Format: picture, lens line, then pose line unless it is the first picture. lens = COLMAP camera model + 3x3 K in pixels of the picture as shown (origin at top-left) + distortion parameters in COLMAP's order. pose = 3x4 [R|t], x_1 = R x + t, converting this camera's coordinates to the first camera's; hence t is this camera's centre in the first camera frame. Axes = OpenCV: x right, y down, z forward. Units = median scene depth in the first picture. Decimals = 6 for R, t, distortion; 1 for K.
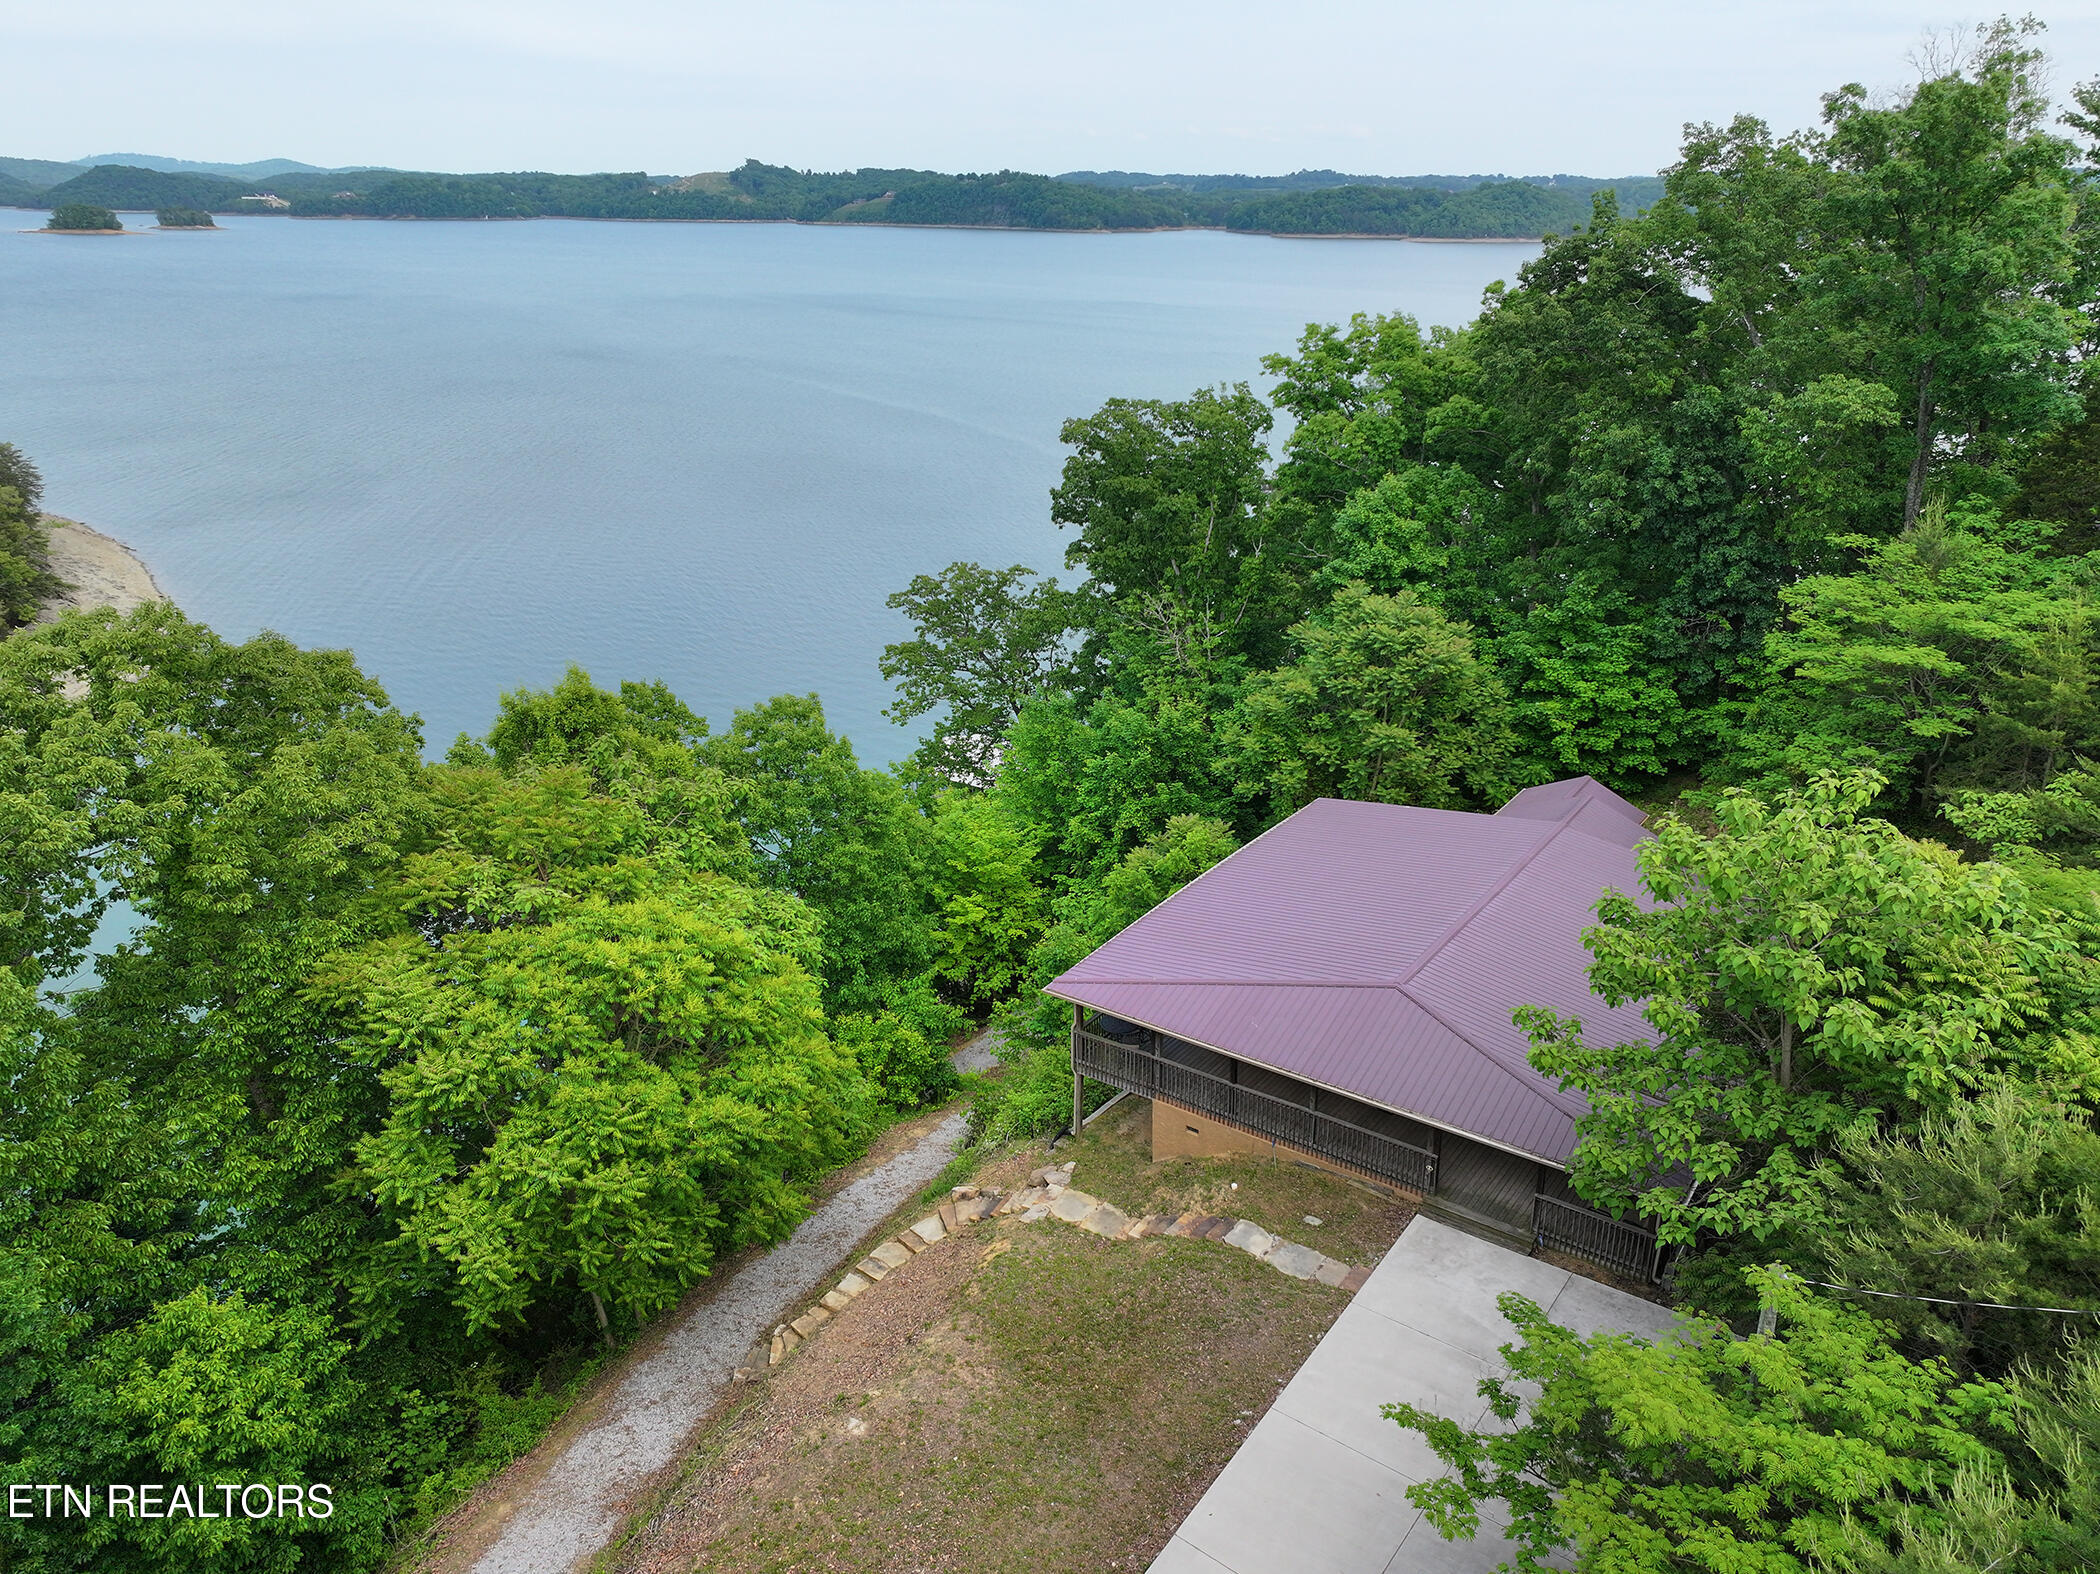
lens RADIAL K [[1467.6, 0, 886.1], [0, 1467.6, 898.5], [0, 0, 1]] dist [0.001903, -0.000888]
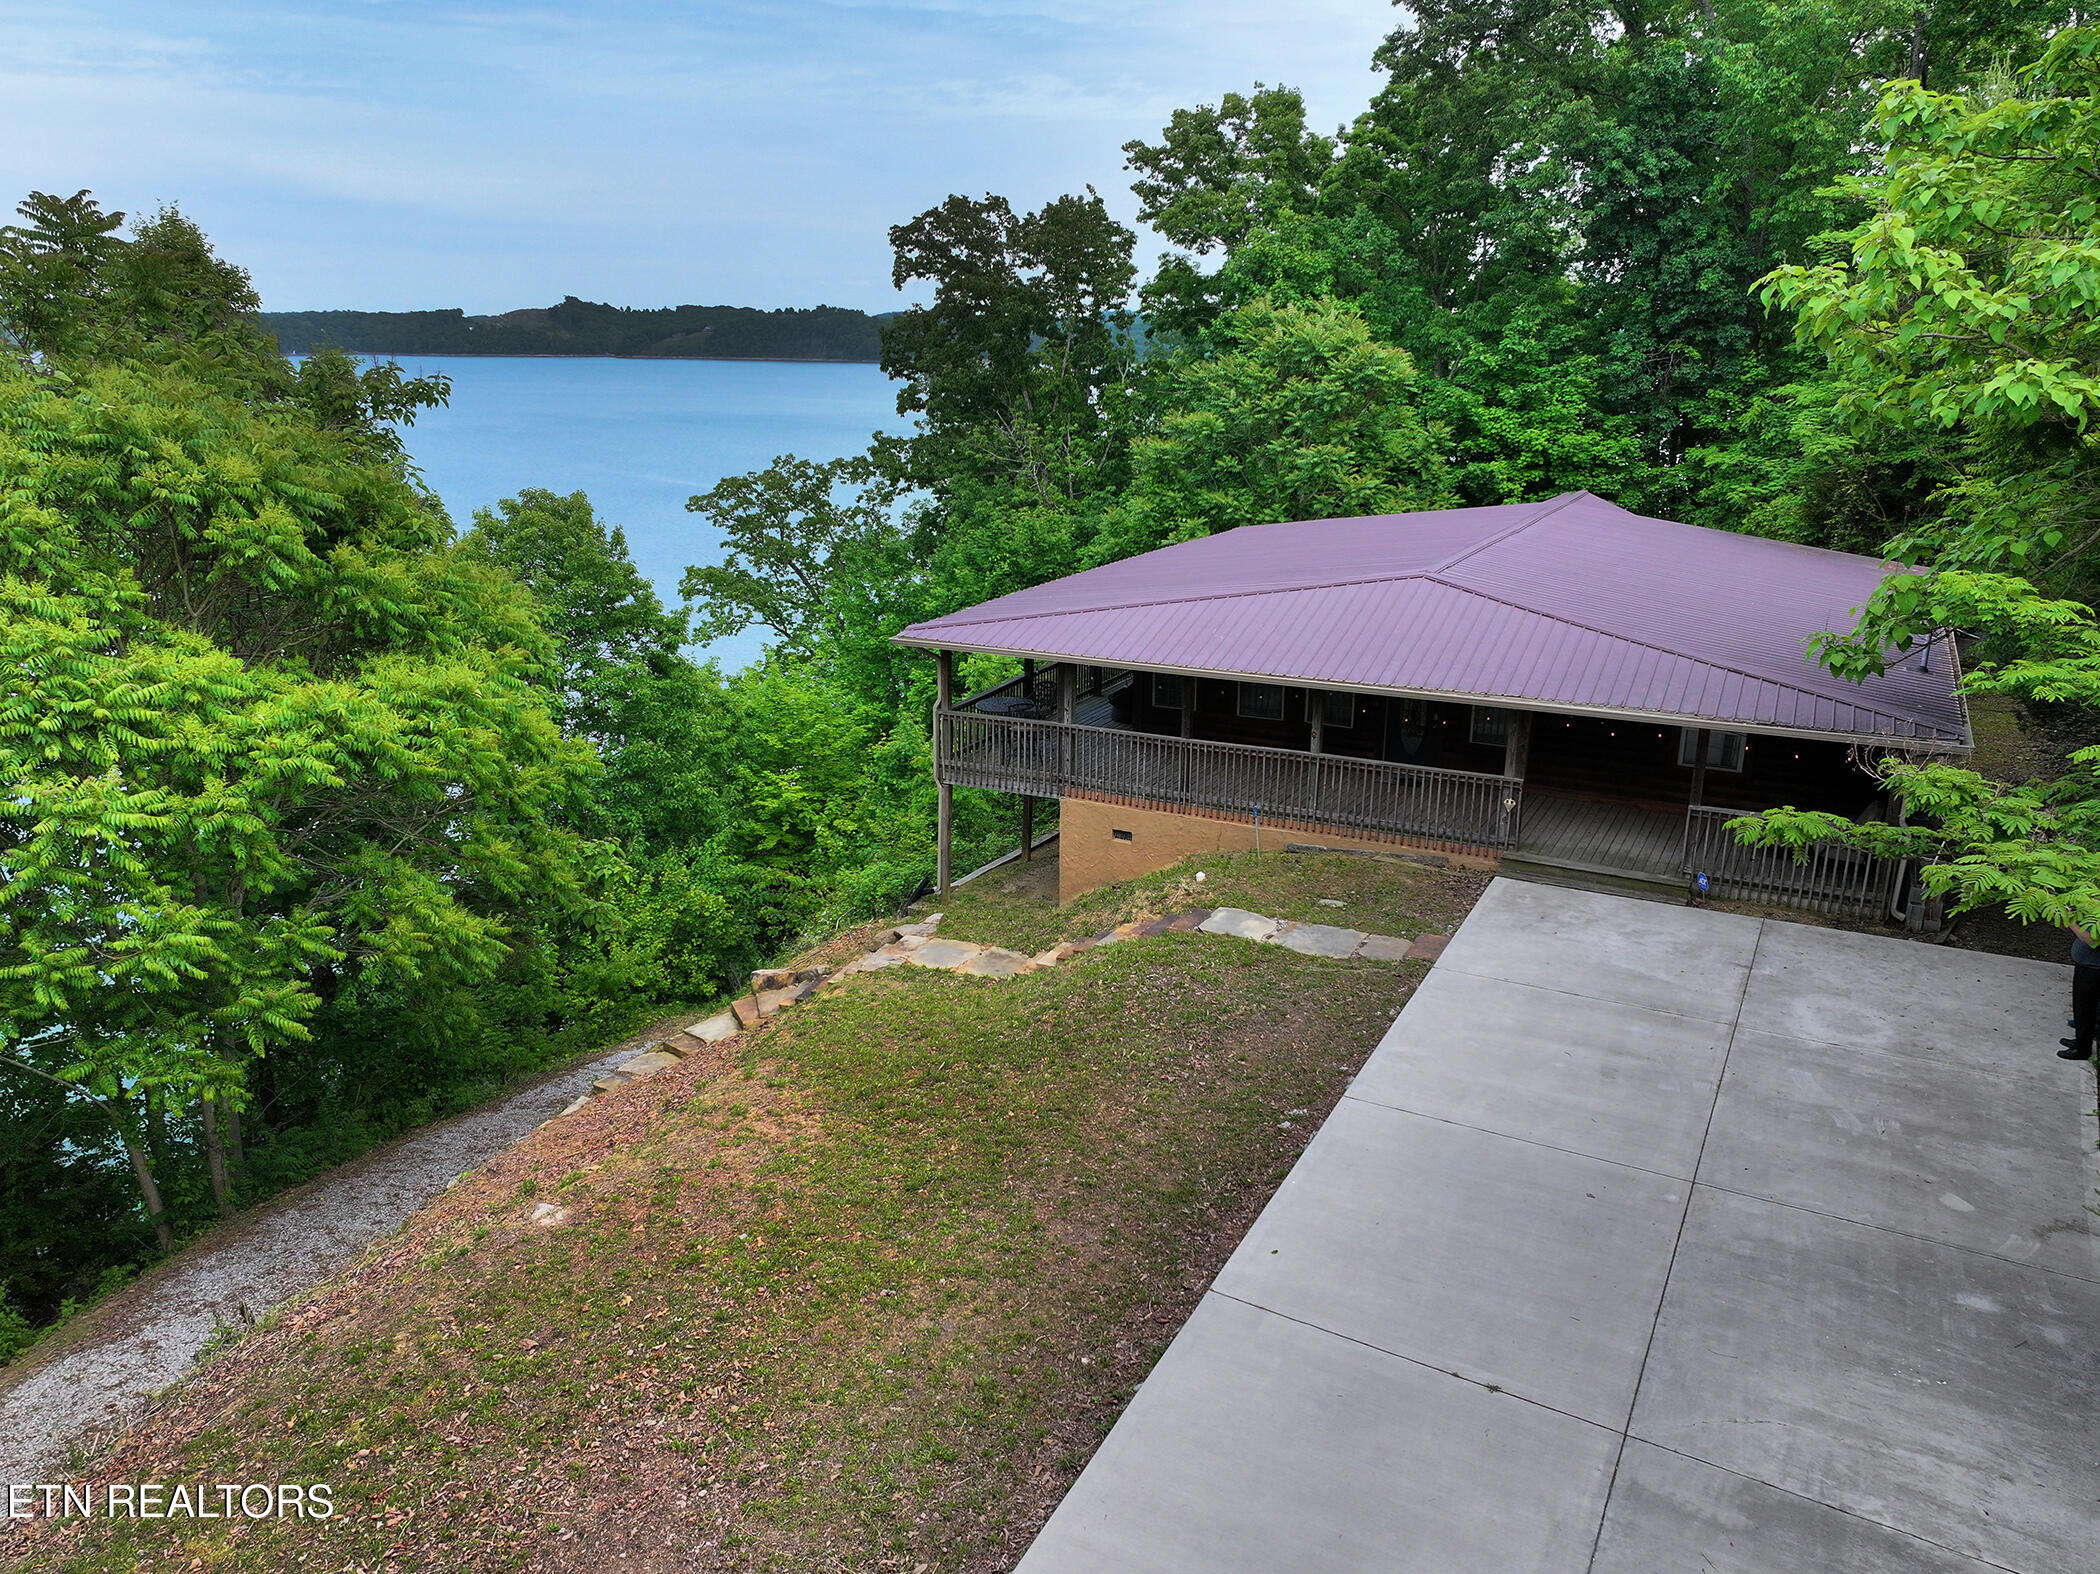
lens RADIAL K [[1479.6, 0, 972.1], [0, 1479.6, 851.1], [0, 0, 1]] dist [0.004603, 0.003476]
pose [[0.984130, 0.001316, 0.177442, 0.023561], [0.020169, 0.992663, -0.119222, 0.213172], [-0.176297, 0.120908, 0.976883, 0.327134]]
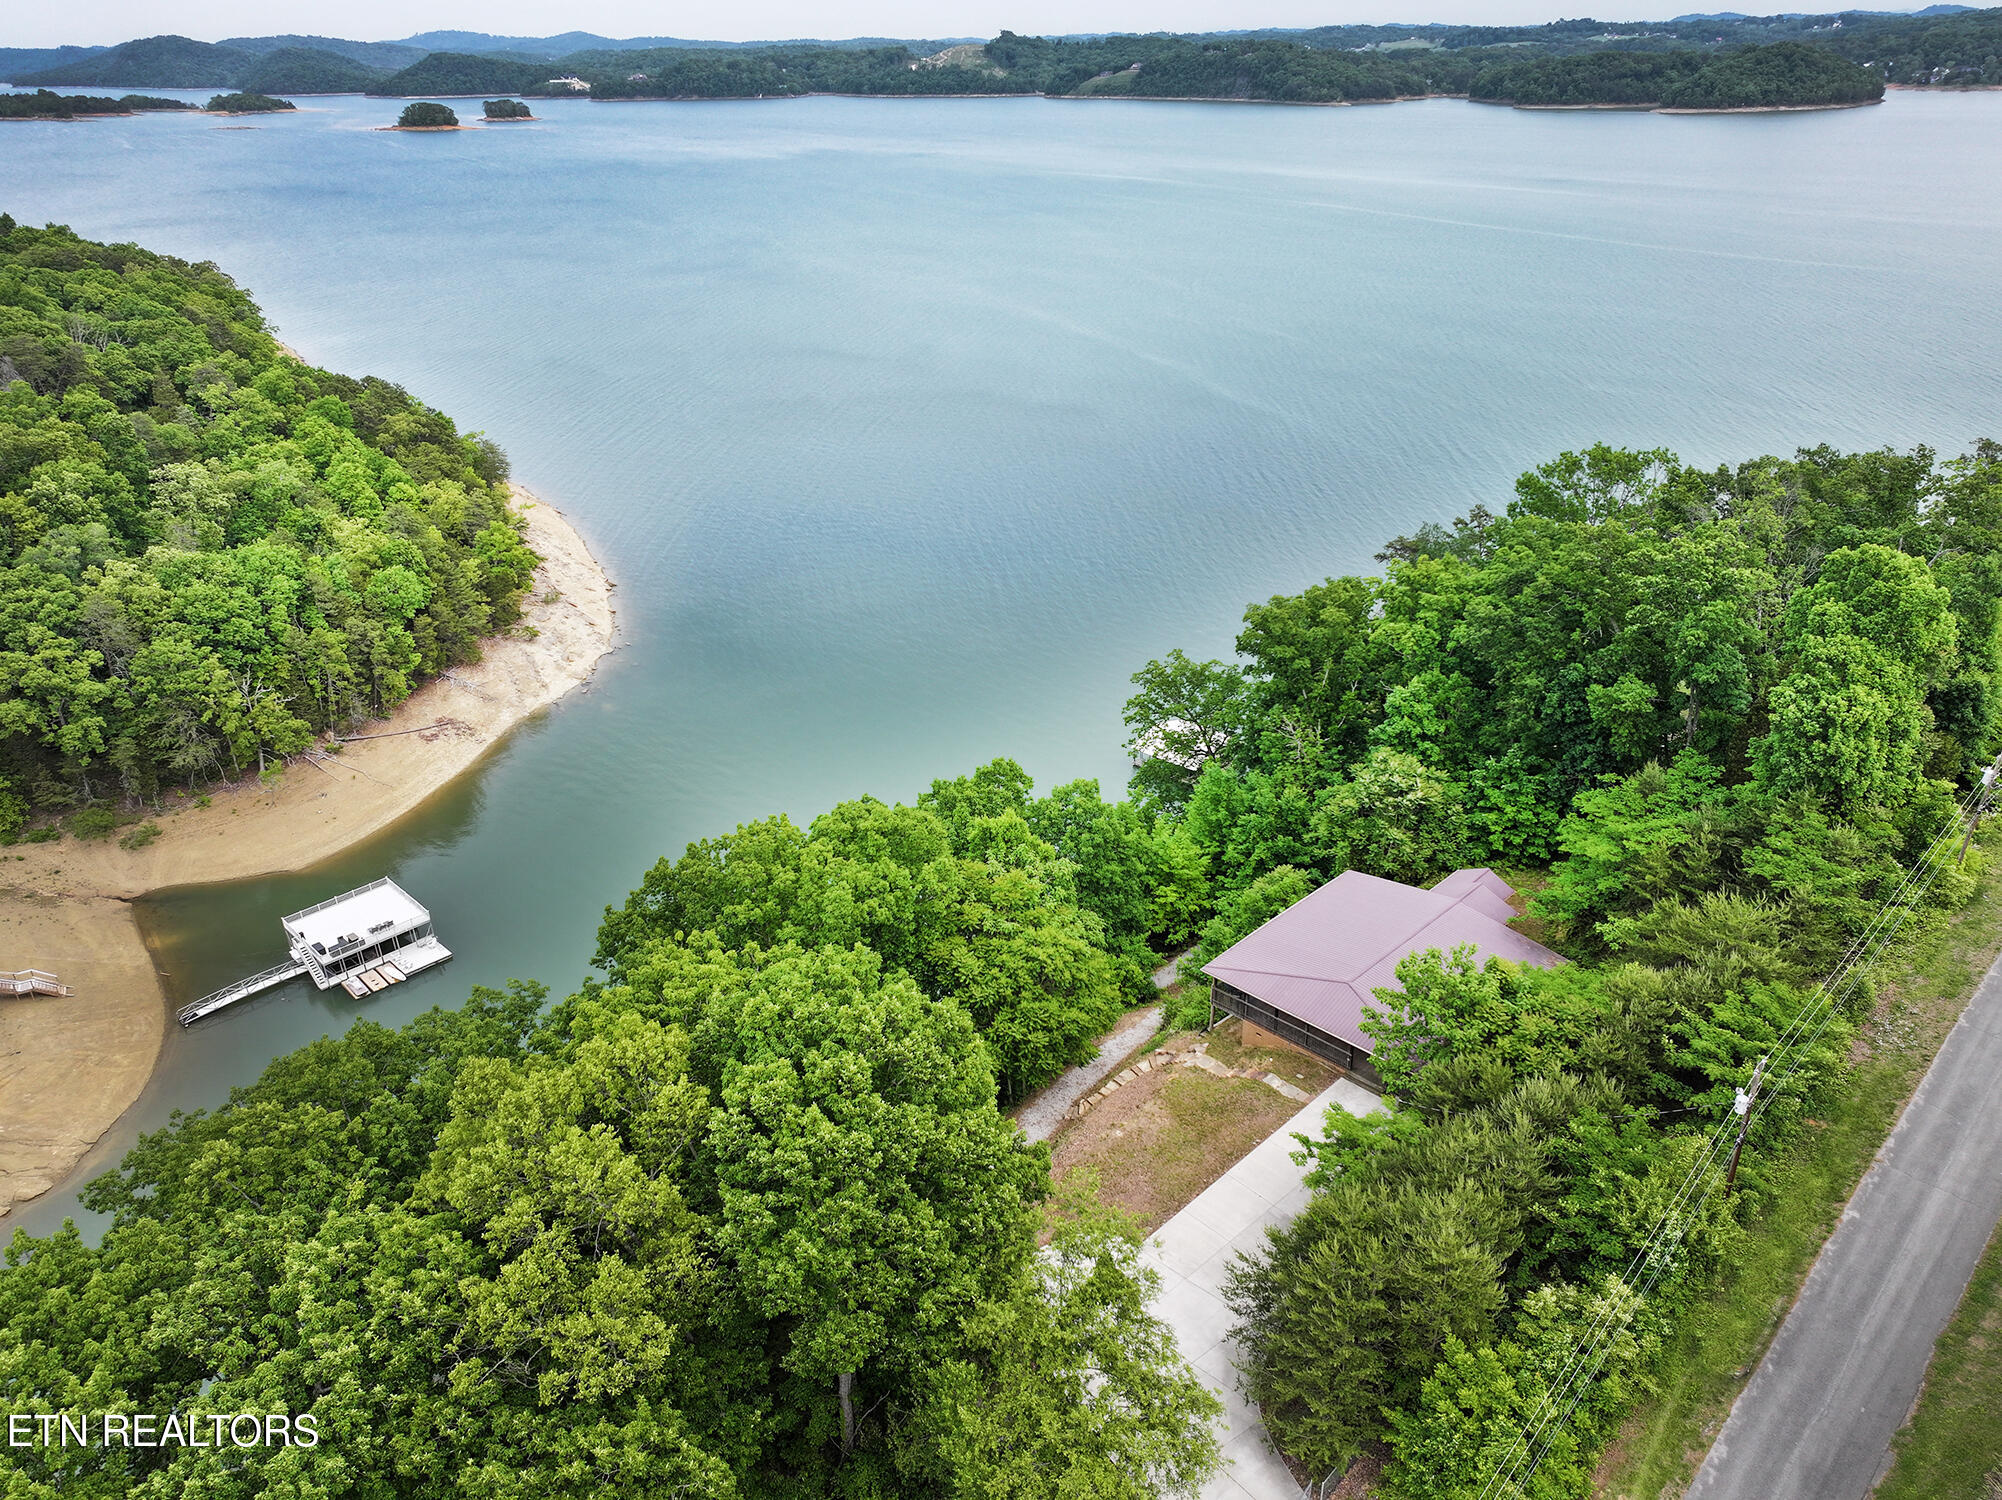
lens RADIAL K [[1410.1, 0, 1011.0], [0, 1410.1, 741.0], [0, 0, 1]] dist [0.008649, -0.000357]
pose [[0.995722, 0.078906, -0.048088, -0.106354], [-0.079088, 0.996866, -0.001889, -0.251840], [0.047788, 0.005684, 0.998841, -1.173173]]
